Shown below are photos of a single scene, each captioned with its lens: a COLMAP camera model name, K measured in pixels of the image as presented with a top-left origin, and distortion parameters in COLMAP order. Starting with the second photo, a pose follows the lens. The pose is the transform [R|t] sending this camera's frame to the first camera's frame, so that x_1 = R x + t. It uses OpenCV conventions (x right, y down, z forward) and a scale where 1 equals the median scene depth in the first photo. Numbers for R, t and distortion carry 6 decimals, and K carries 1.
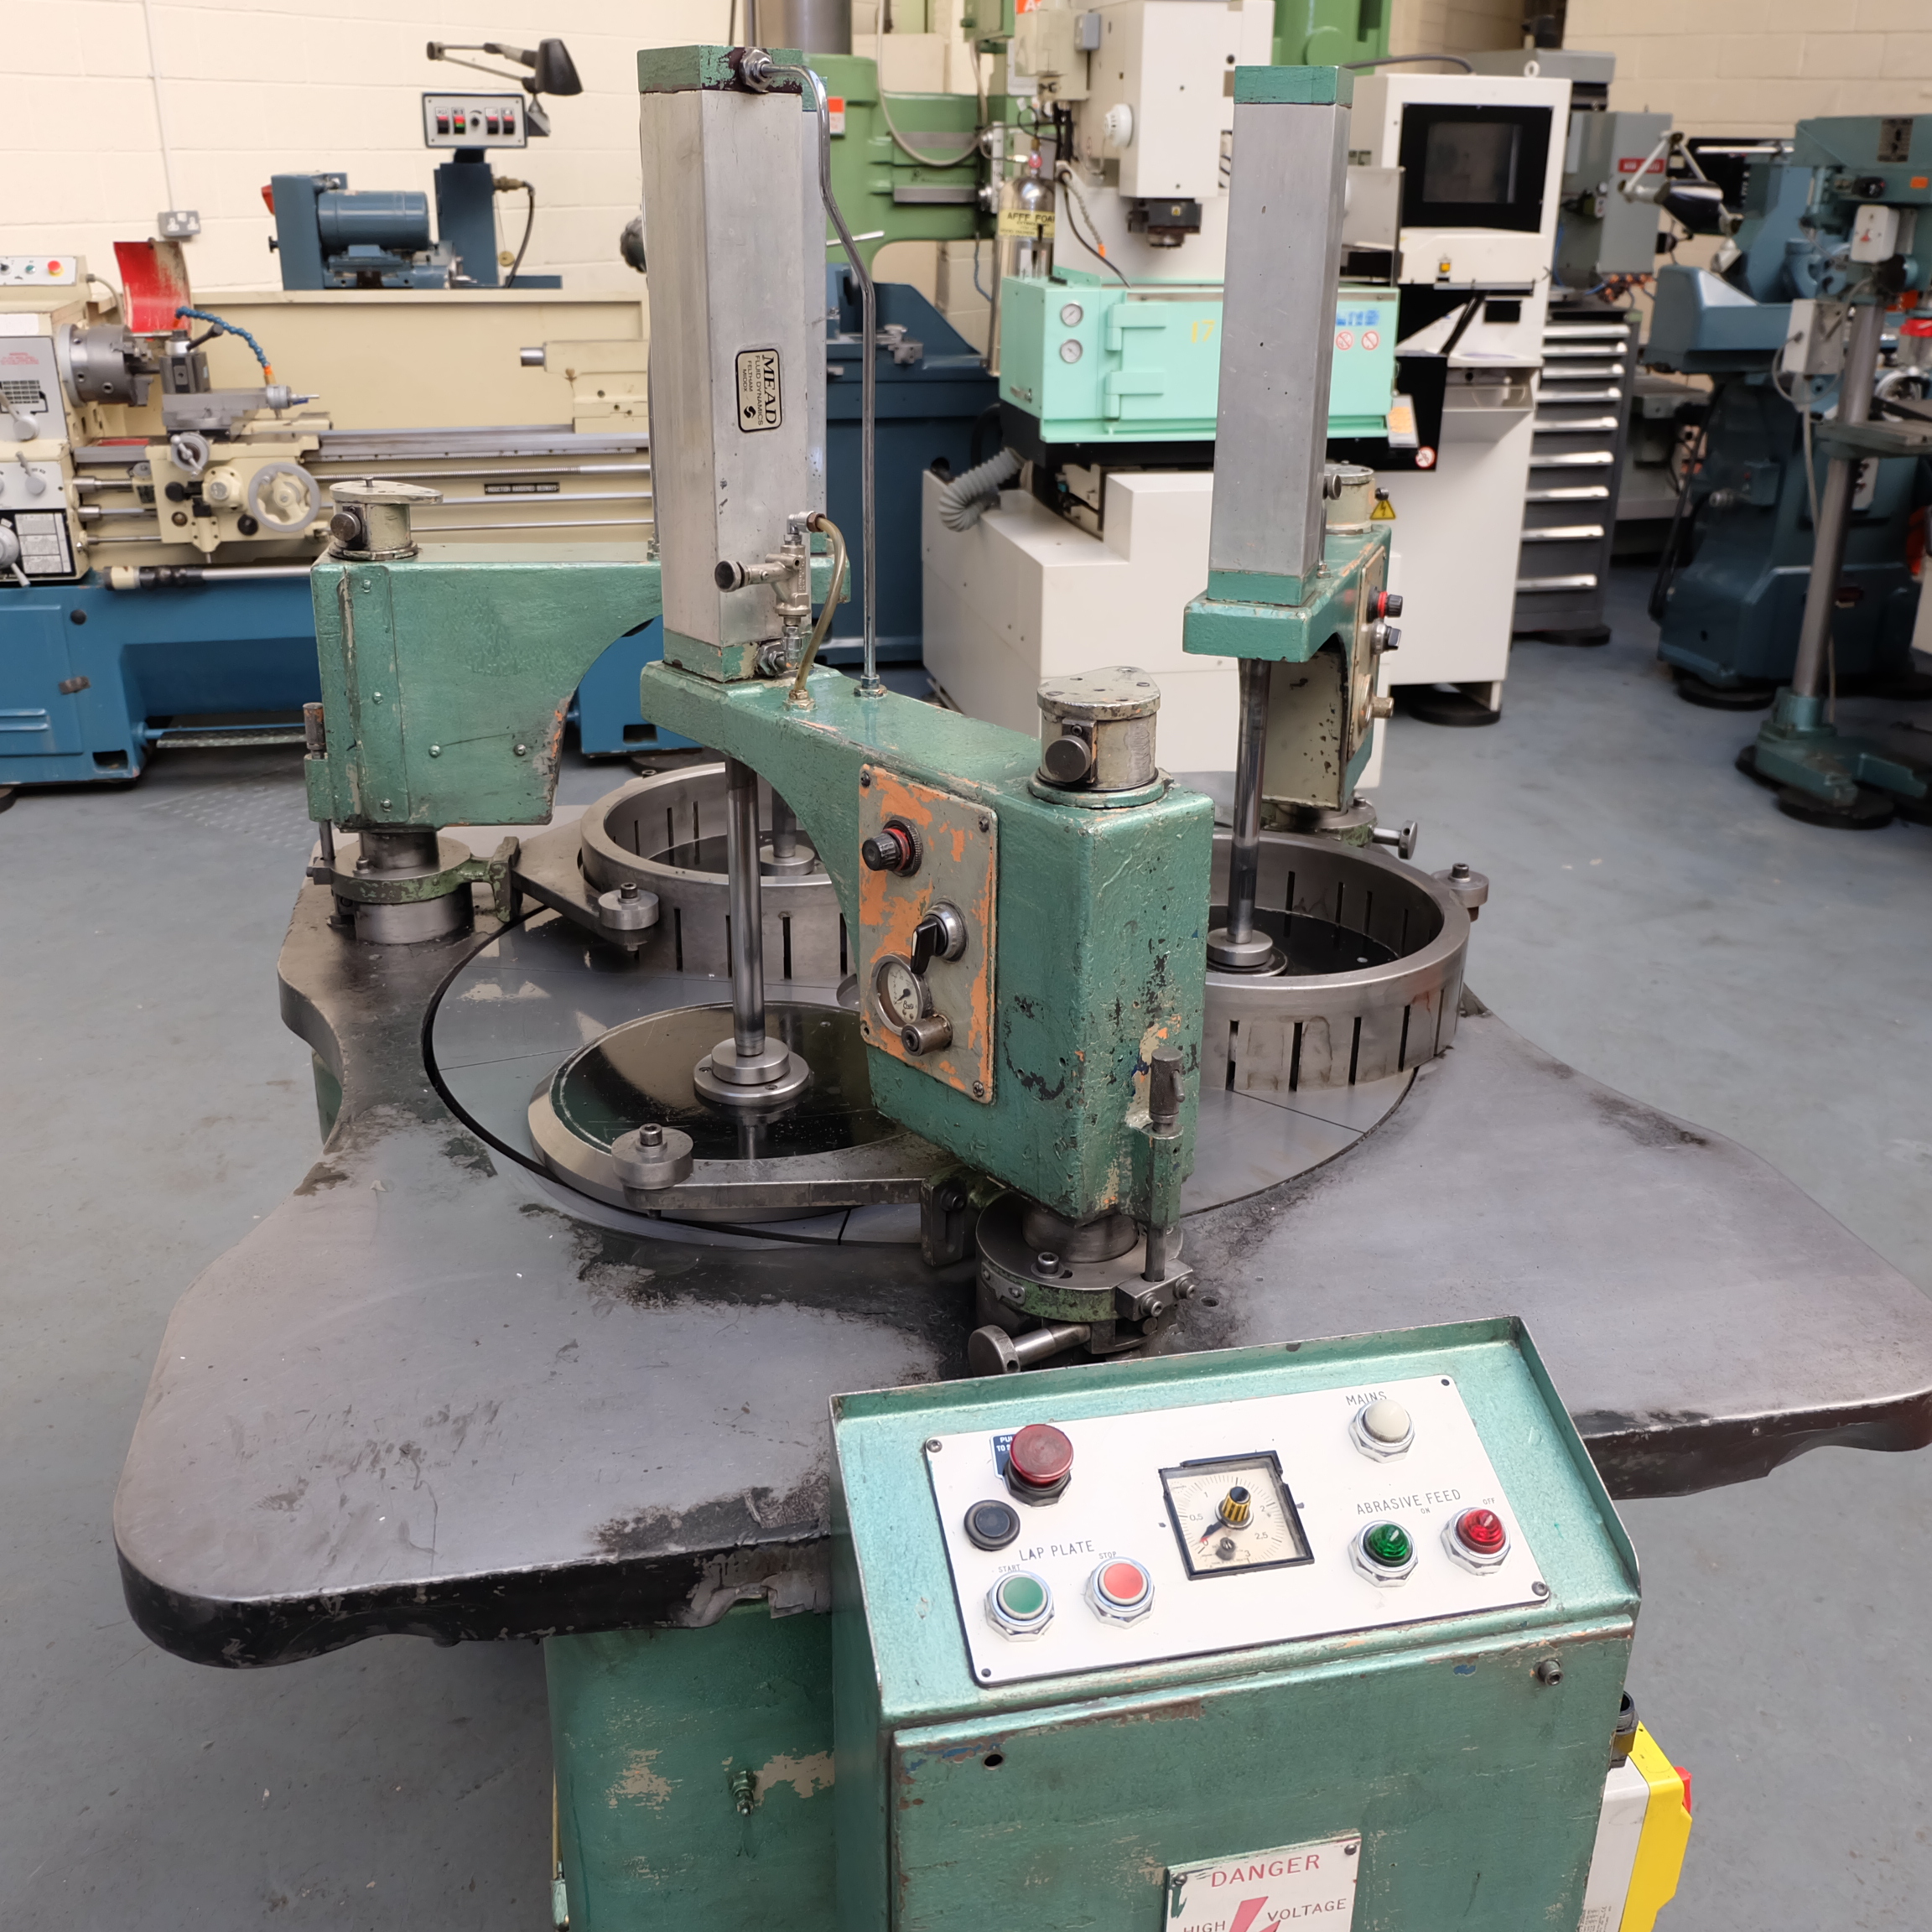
lens RADIAL K [[1977.8, 0, 938.7], [0, 1977.8, 999.1], [0, 0, 1]] dist [-0.083734, 0.076059]
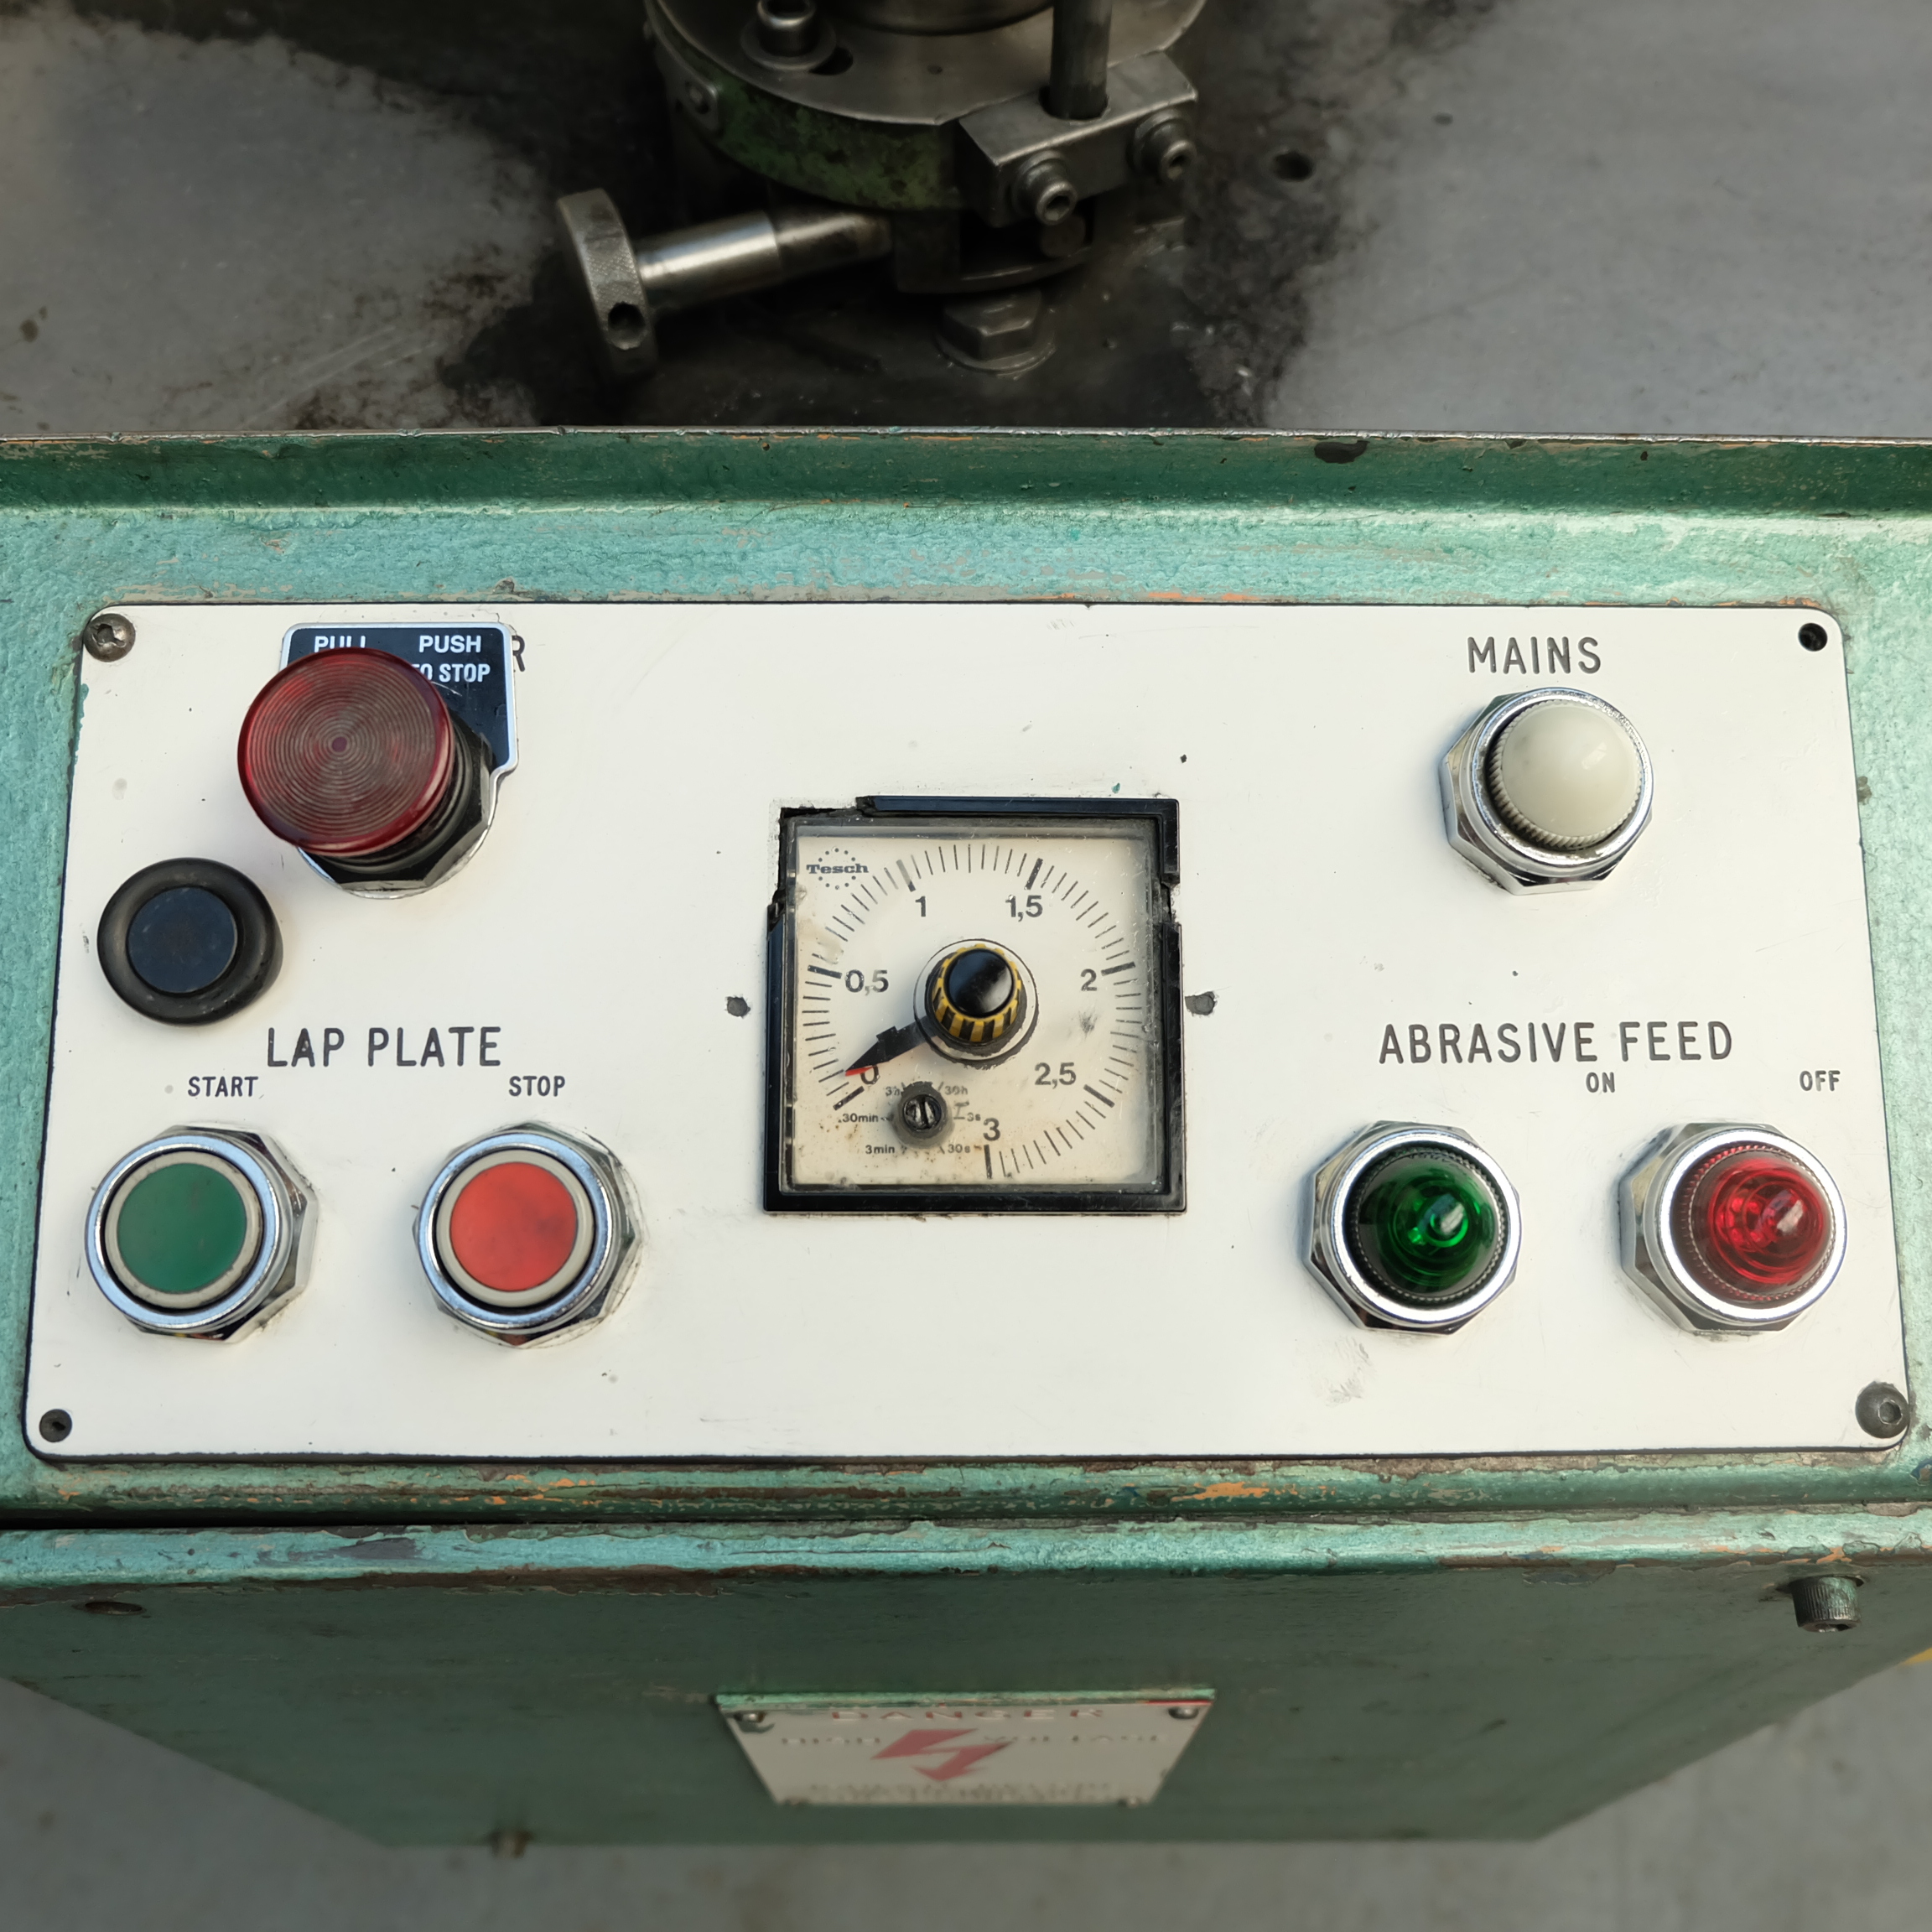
lens RADIAL K [[1968.2, 0, 966.0], [0, 1968.2, 966.0], [0, 0, 1]] dist [-0.044288, 0.007757]
pose [[0.980495, 0.172251, -0.094652, 0.147999], [-0.082685, 0.798399, 0.596424, 0.057831], [0.178305, -0.576964, 0.797069, 0.627070]]
